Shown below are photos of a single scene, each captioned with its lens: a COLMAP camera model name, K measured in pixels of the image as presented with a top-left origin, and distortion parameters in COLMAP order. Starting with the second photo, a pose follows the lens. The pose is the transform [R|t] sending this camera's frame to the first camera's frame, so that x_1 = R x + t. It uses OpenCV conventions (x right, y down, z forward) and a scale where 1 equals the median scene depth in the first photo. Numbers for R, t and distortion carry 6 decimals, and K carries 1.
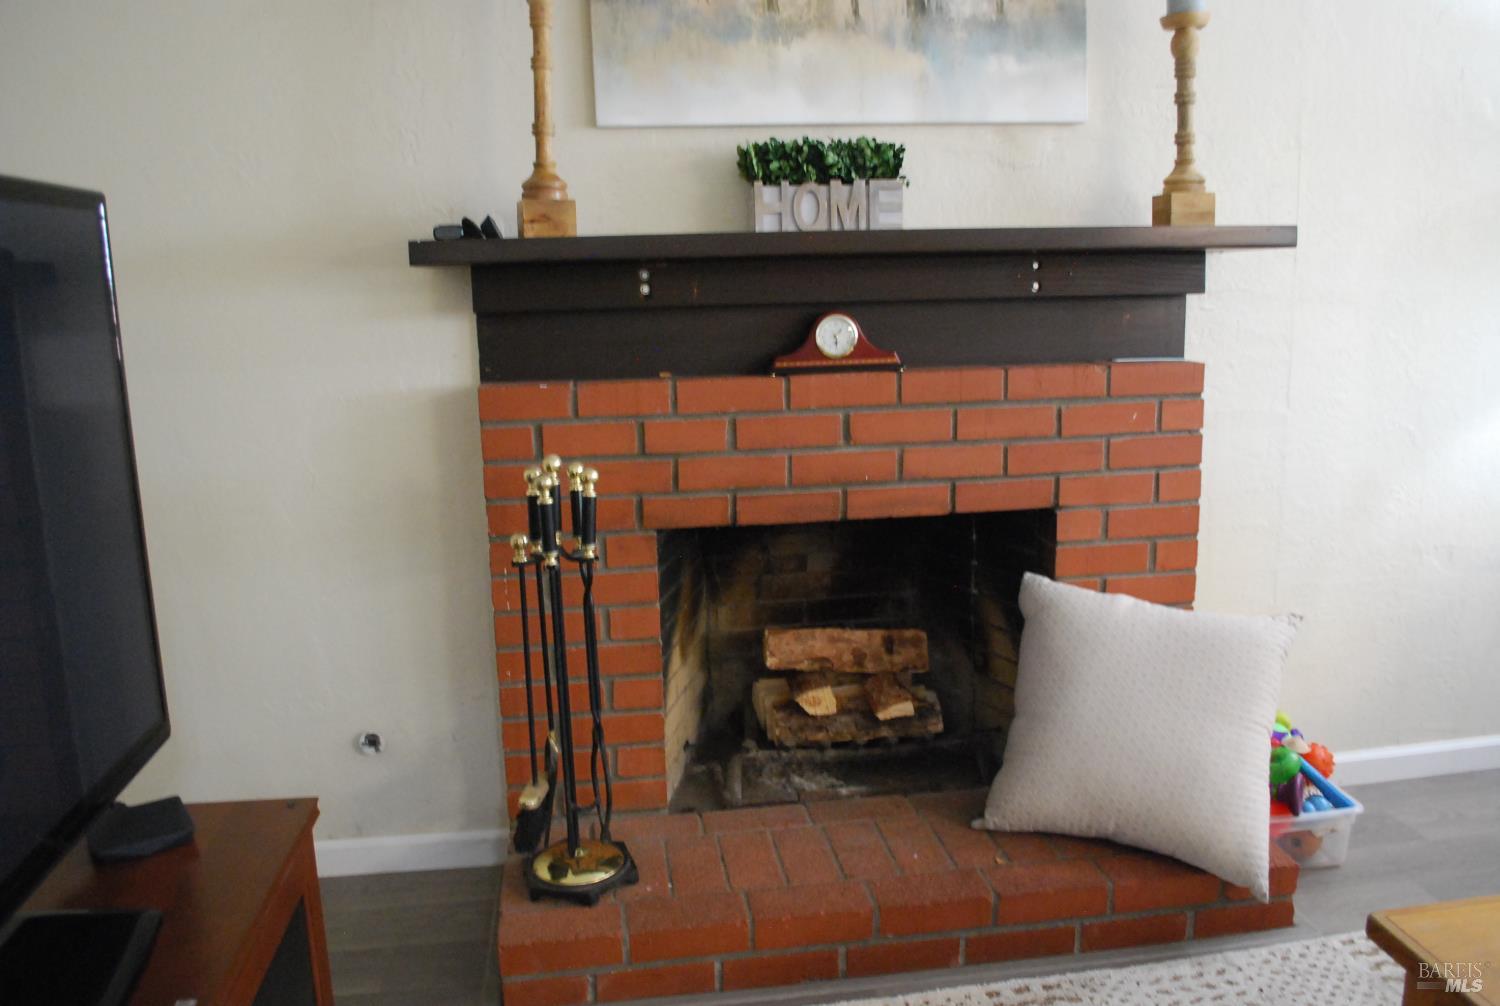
lens RADIAL K [[1175.2, 0, 750.0], [0, 1175.2, 503.0], [0, 0, 1]] dist [-0.082415, 0.007535]
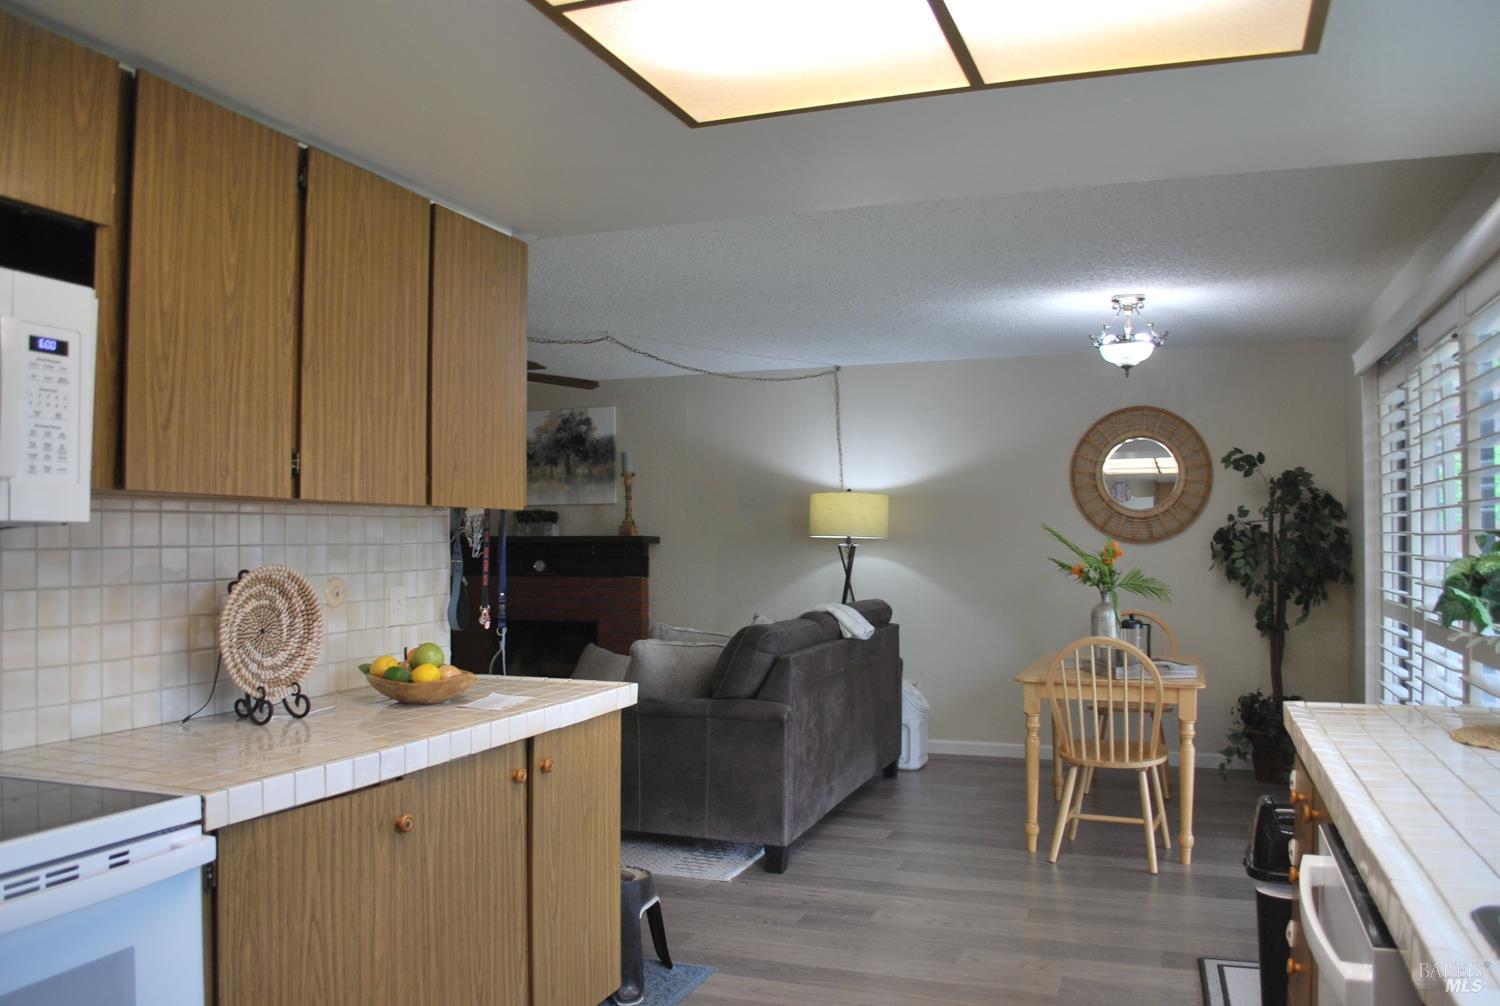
lens RADIAL K [[1175.2, 0, 750.0], [0, 1175.2, 503.0], [0, 0, 1]] dist [-0.082415, 0.007535]
pose [[0.880946, 0.008513, -0.473140, 2.239483], [-0.110380, 0.975955, -0.187958, 0.254627], [0.460163, 0.217806, 0.860703, -1.708943]]
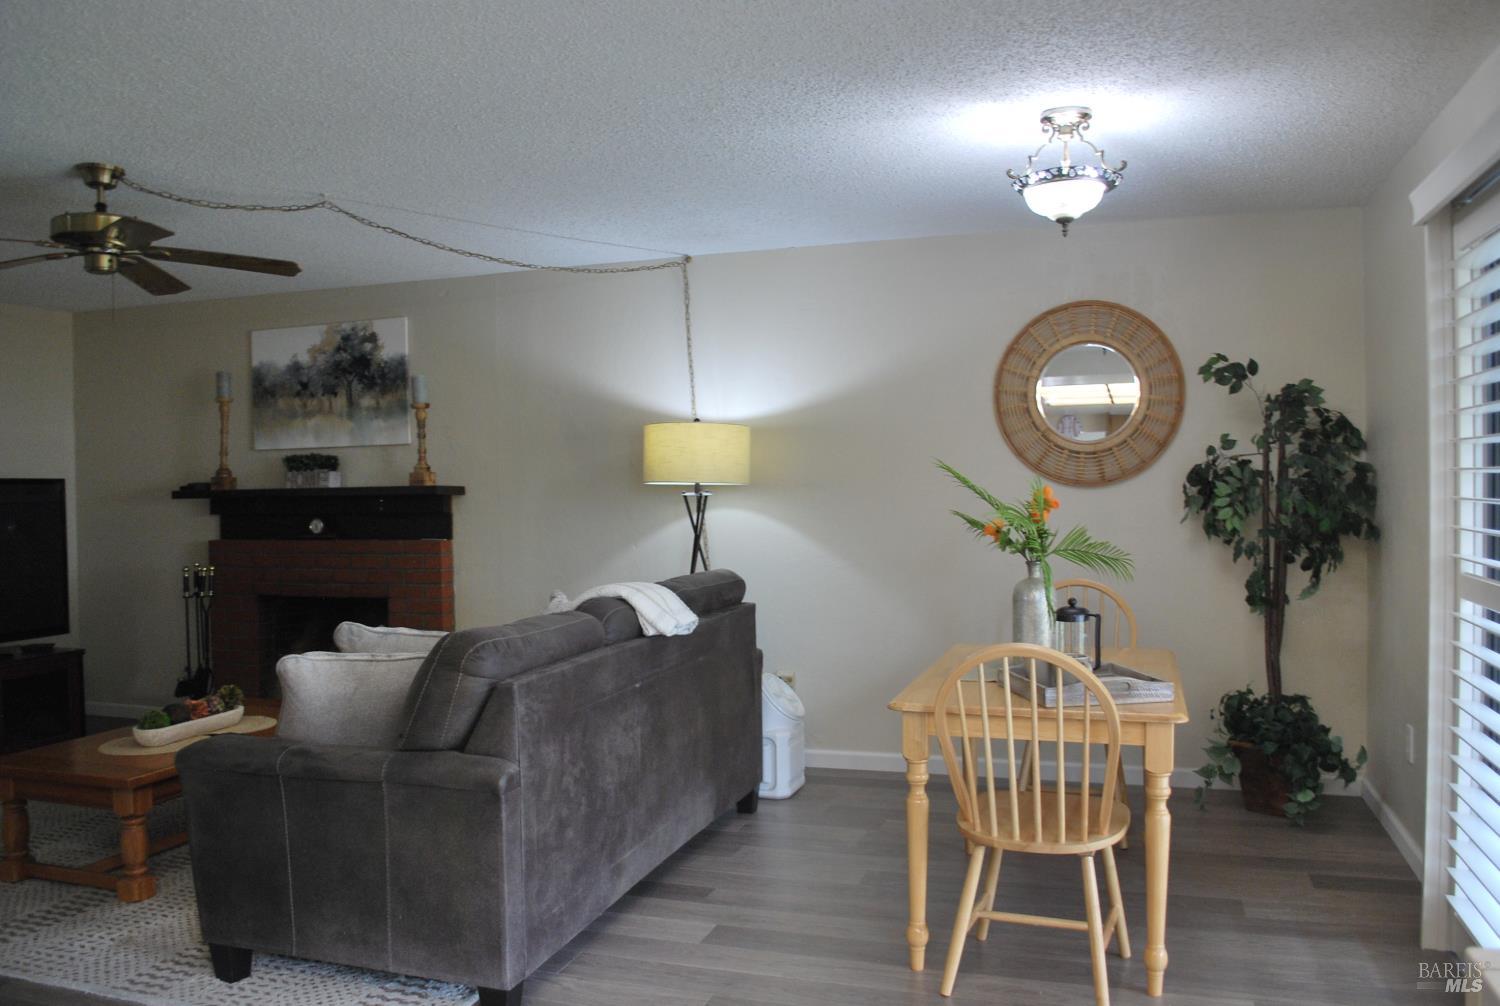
lens RADIAL K [[1175.2, 0, 750.0], [0, 1175.2, 503.0], [0, 0, 1]] dist [-0.082415, 0.007535]
pose [[0.898328, 0.017391, -0.438981, 2.111077], [-0.090076, 0.985279, -0.145297, 0.099320], [0.429992, 0.170066, 0.886671, -0.919232]]
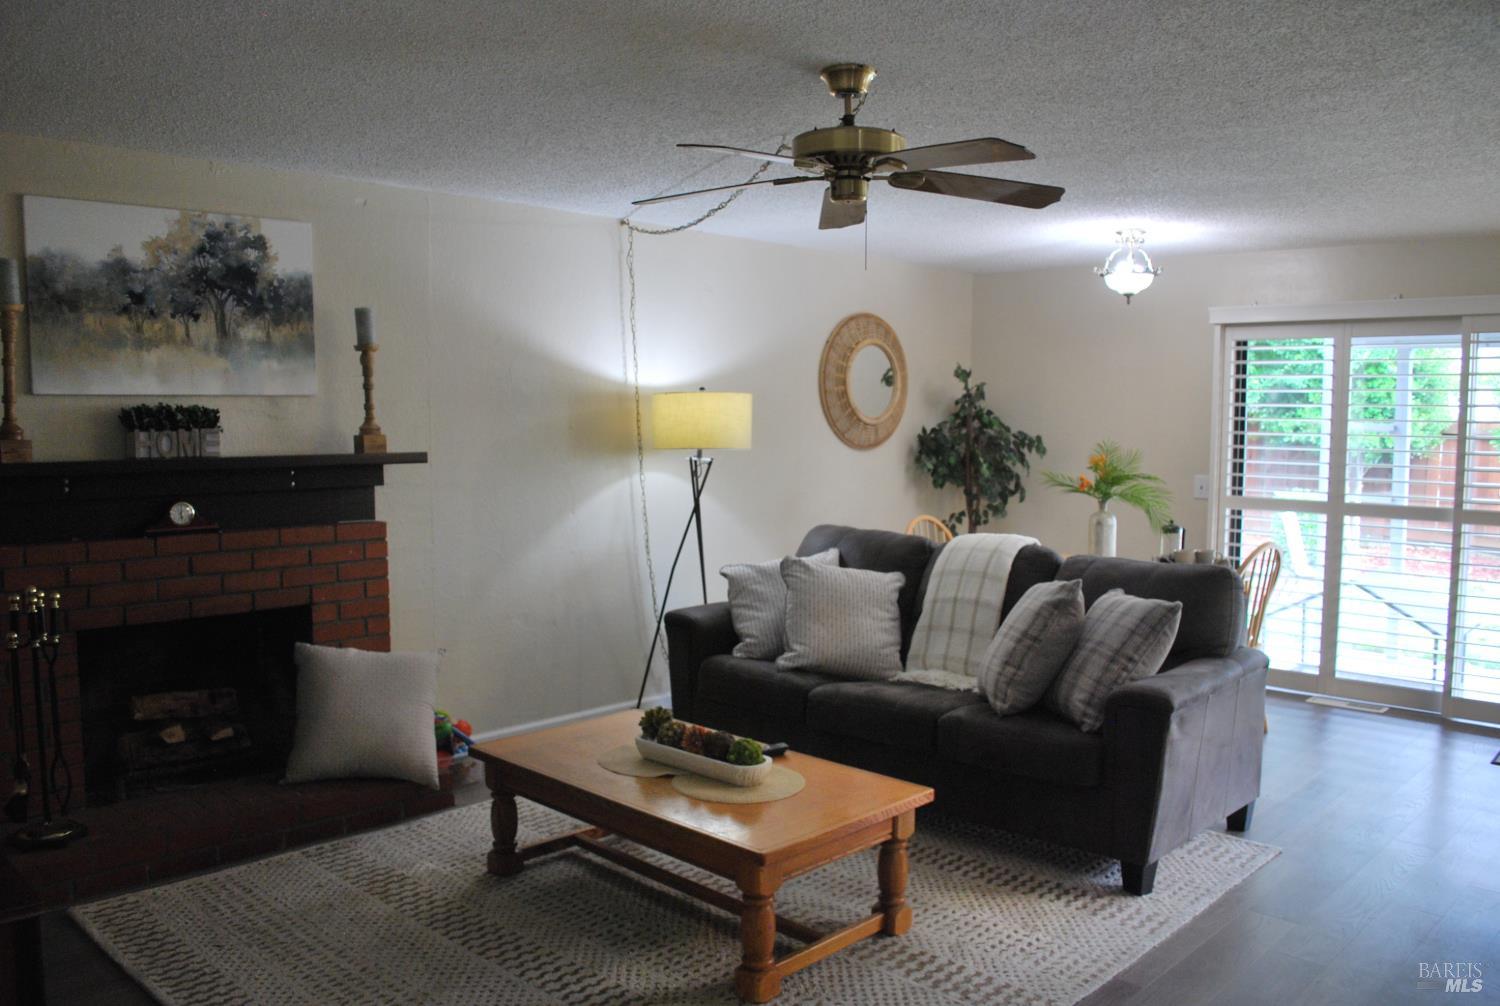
lens RADIAL K [[1175.2, 0, 750.0], [0, 1175.2, 503.0], [0, 0, 1]] dist [-0.082415, 0.007535]
pose [[0.787557, -0.019584, 0.615931, -0.320720], [0.101827, 0.989891, -0.098726, 0.099497], [-0.607771, 0.140471, 0.781589, -0.878200]]
